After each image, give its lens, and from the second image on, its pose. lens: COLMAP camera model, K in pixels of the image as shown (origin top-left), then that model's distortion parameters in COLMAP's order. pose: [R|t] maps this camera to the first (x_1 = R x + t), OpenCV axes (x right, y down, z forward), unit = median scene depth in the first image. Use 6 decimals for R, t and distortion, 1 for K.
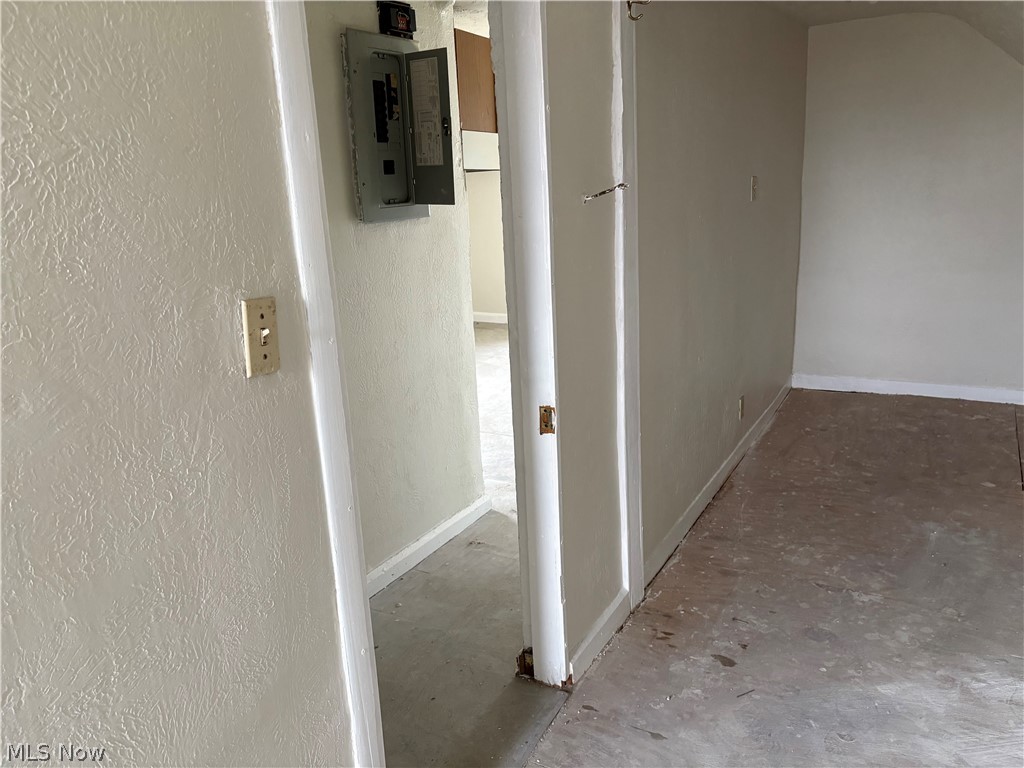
lens RADIAL K [[788.0, 0, 515.5], [0, 788.0, 381.0], [0, 0, 1]] dist [0.053048, -0.047021]
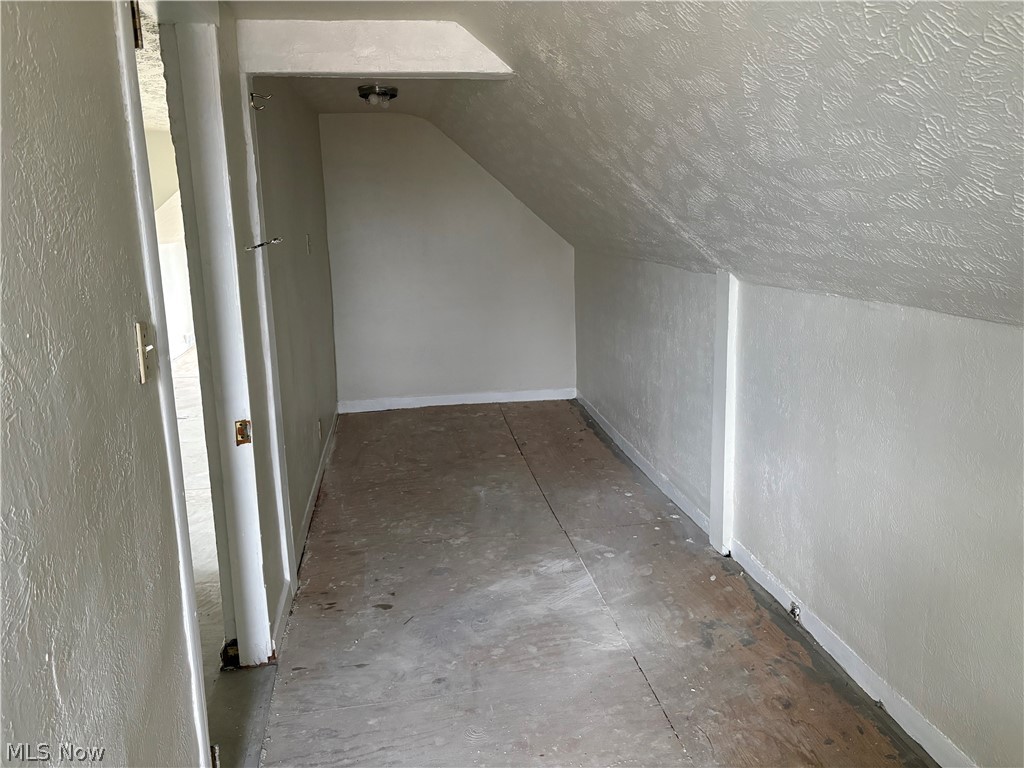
lens RADIAL K [[788.0, 0, 508.6], [0, 788.0, 388.4], [0, 0, 1]] dist [0.053048, -0.047021]
pose [[0.793712, -0.103823, 0.599368, -0.325023], [0.140721, 0.989938, -0.014872, 0.053678], [-0.591792, 0.096148, 0.800336, -0.187873]]
